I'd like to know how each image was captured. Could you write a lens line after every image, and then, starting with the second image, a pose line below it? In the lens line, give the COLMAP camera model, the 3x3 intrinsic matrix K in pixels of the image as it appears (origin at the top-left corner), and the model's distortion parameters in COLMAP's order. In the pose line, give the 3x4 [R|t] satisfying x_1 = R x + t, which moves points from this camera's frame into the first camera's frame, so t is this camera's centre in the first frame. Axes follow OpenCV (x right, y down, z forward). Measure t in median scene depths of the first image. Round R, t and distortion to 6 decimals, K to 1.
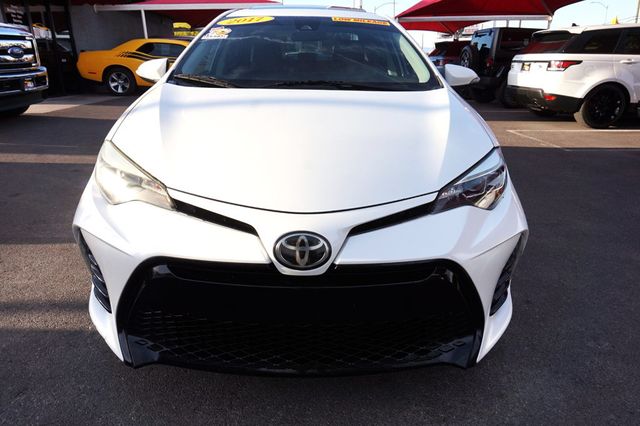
lens RADIAL K [[430.4, 0, 315.4], [0, 430.4, 212.7], [0, 0, 1]] dist [-0.024594, 0.010394]
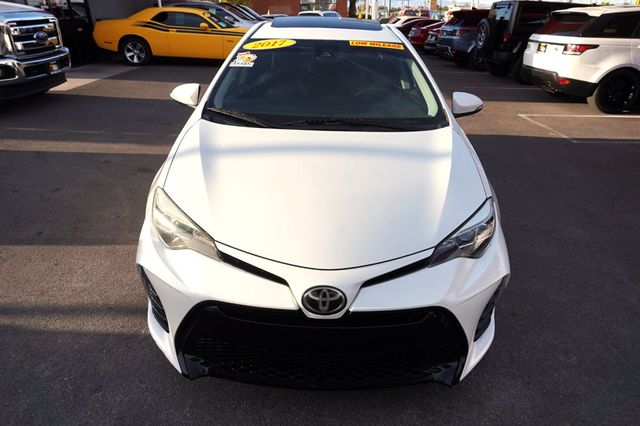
lens RADIAL K [[430.4, 0, 315.4], [0, 430.4, 212.7], [0, 0, 1]] dist [-0.024594, 0.010394]
pose [[0.999556, 0.019347, -0.022638, -0.020331], [-0.017089, 0.995236, 0.095984, -0.183188], [0.024388, -0.095554, 0.995125, -0.153038]]
